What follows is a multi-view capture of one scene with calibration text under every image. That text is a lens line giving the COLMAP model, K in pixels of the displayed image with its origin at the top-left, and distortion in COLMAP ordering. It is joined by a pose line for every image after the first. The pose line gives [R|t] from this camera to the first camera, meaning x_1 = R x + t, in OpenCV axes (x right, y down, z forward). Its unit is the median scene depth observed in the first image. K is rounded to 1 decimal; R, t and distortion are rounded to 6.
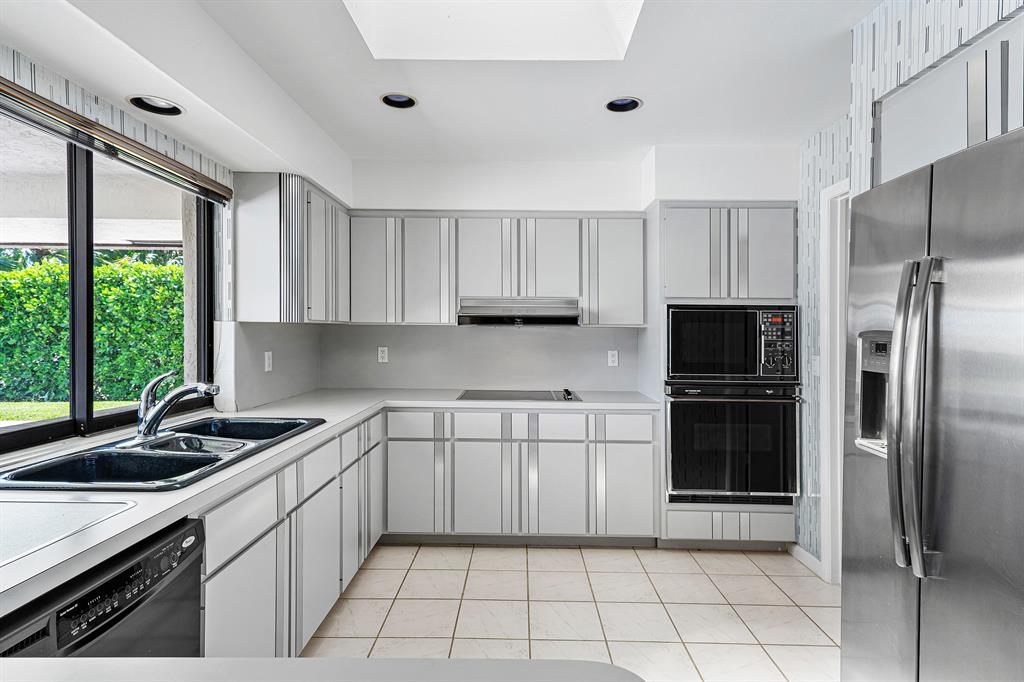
lens RADIAL K [[546.5, 0, 521.5], [0, 546.5, 310.9], [0, 0, 1]] dist [0.007925, 0.000910]
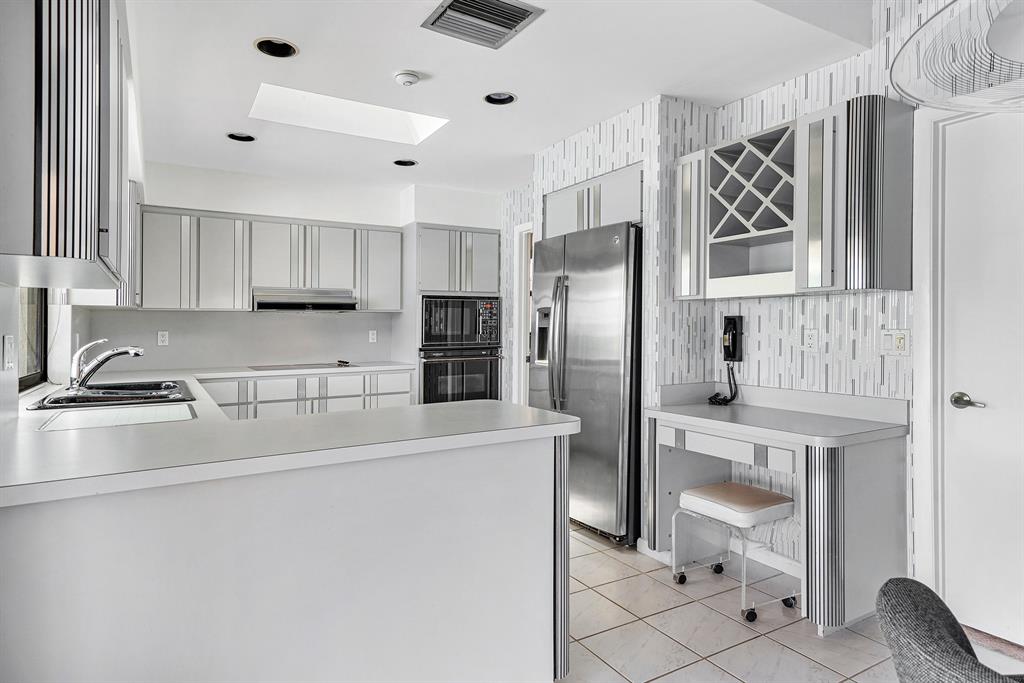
lens RADIAL K [[587.2, 0, 513.3], [0, 587.2, 333.1], [0, 0, 1]] dist [0.008295, 0.001636]
pose [[0.860239, -0.020747, 0.509469, -0.313920], [-0.004533, 0.998821, 0.048329, 0.012058], [-0.509871, -0.043884, 0.859131, -0.456685]]
